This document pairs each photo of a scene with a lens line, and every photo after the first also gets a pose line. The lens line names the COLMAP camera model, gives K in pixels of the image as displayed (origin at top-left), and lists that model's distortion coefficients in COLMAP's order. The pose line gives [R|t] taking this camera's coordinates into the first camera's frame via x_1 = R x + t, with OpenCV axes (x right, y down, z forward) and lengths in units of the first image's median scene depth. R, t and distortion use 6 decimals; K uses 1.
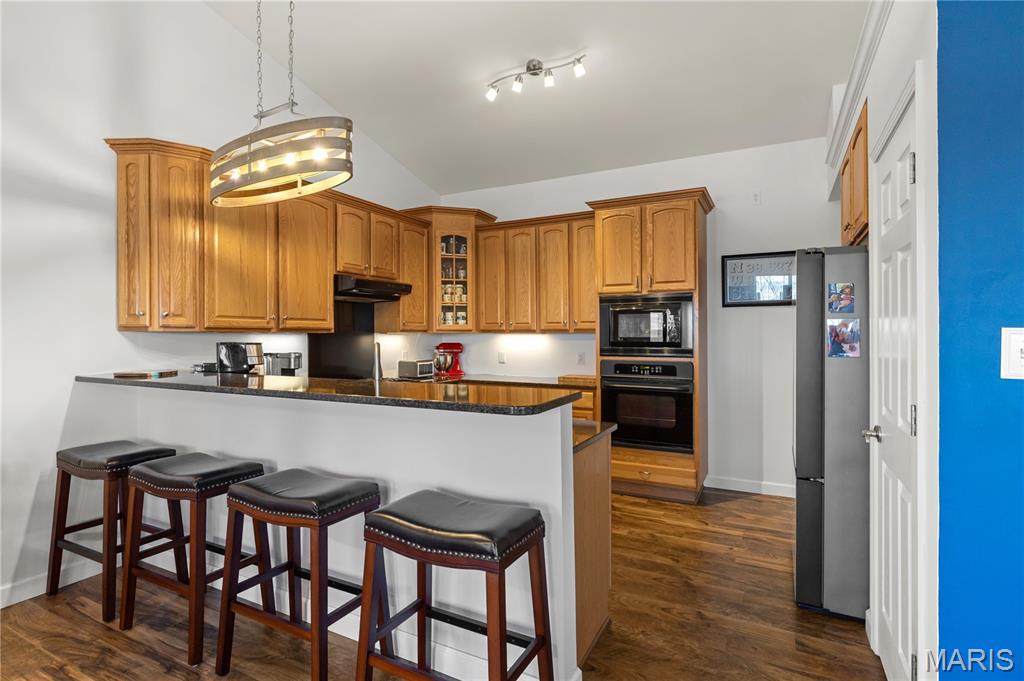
lens RADIAL K [[510.1, 0, 512.0], [0, 510.1, 340.5], [0, 0, 1]] dist [0.000489, -0.000279]
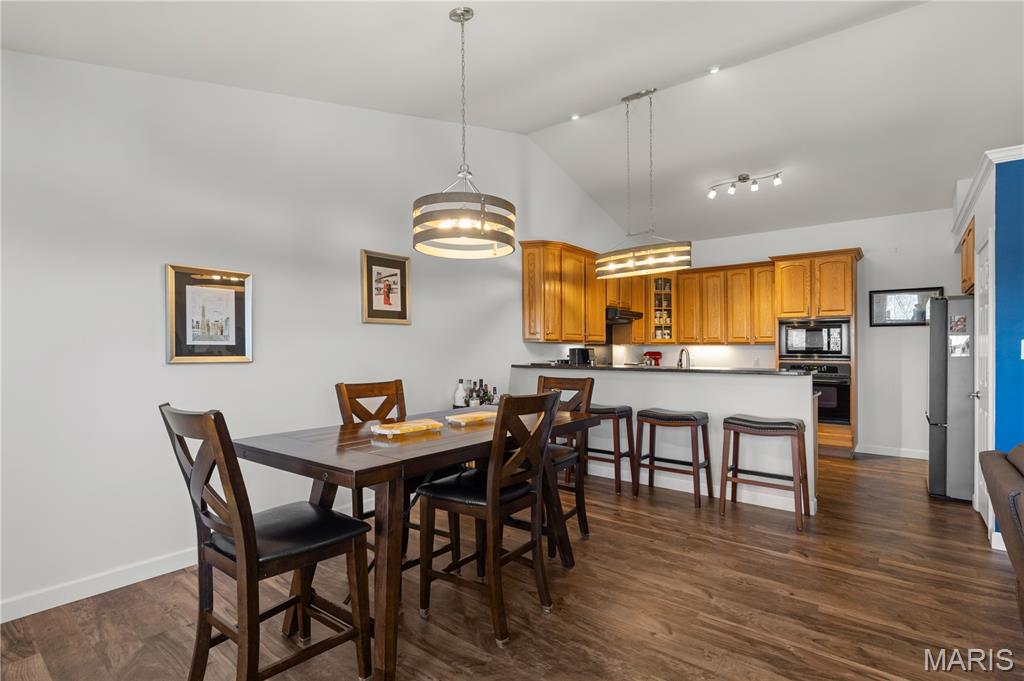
lens RADIAL K [[496.2, 0, 513.4], [0, 496.2, 353.2], [0, 0, 1]] dist [-0.000489, 0.000297]
pose [[0.983217, 0.006066, -0.182340, -0.336476], [-0.006655, 0.999974, -0.002620, 0.020348], [0.182319, 0.003789, 0.983232, -0.585521]]
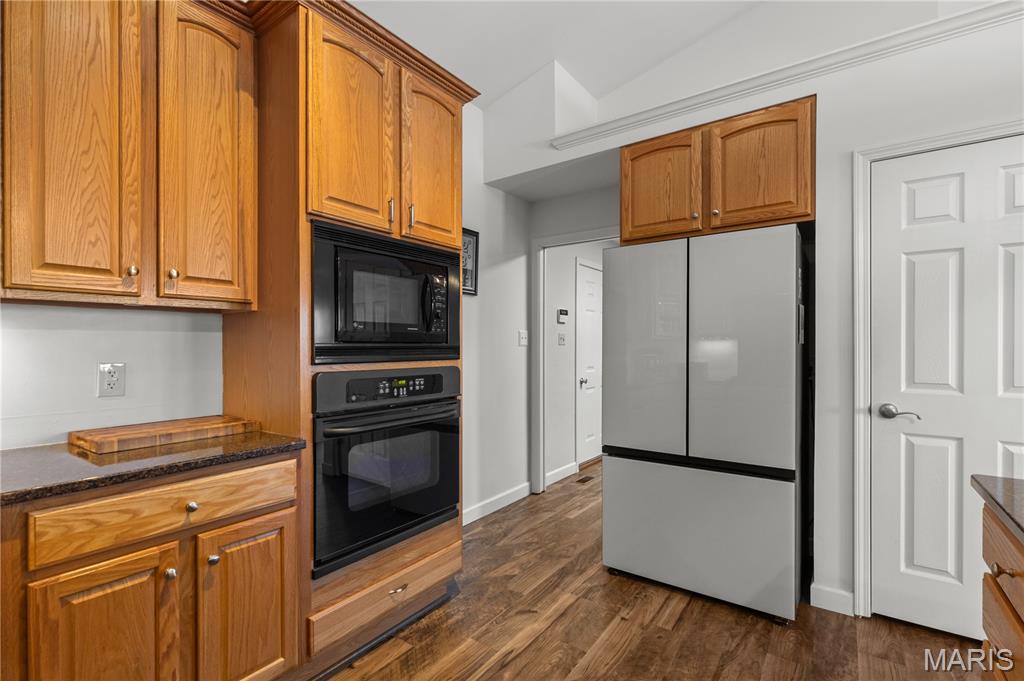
lens RADIAL K [[466.8, 0, 518.6], [0, 466.8, 342.4], [0, 0, 1]] dist [0.001599, 0.000094]
pose [[0.122954, 0.001984, 0.992410, -0.186354], [0.002691, 0.999994, -0.002332, 0.013926], [-0.992409, 0.002957, 0.122947, 0.814685]]
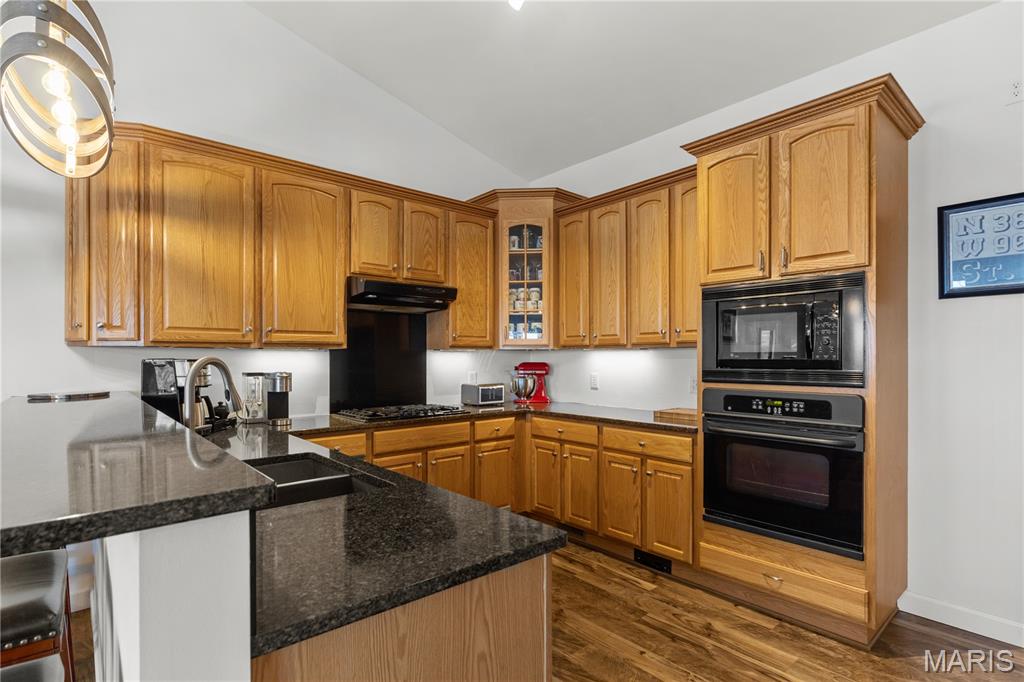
lens RADIAL K [[503.8, 0, 519.8], [0, 503.8, 364.2], [0, 0, 1]] dist [-0.001437, -0.000327]
pose [[0.933114, 0.003032, -0.359568, 0.191918], [-0.001862, 0.999992, 0.003599, 0.006167], [0.359576, -0.002688, 0.933112, 0.336439]]
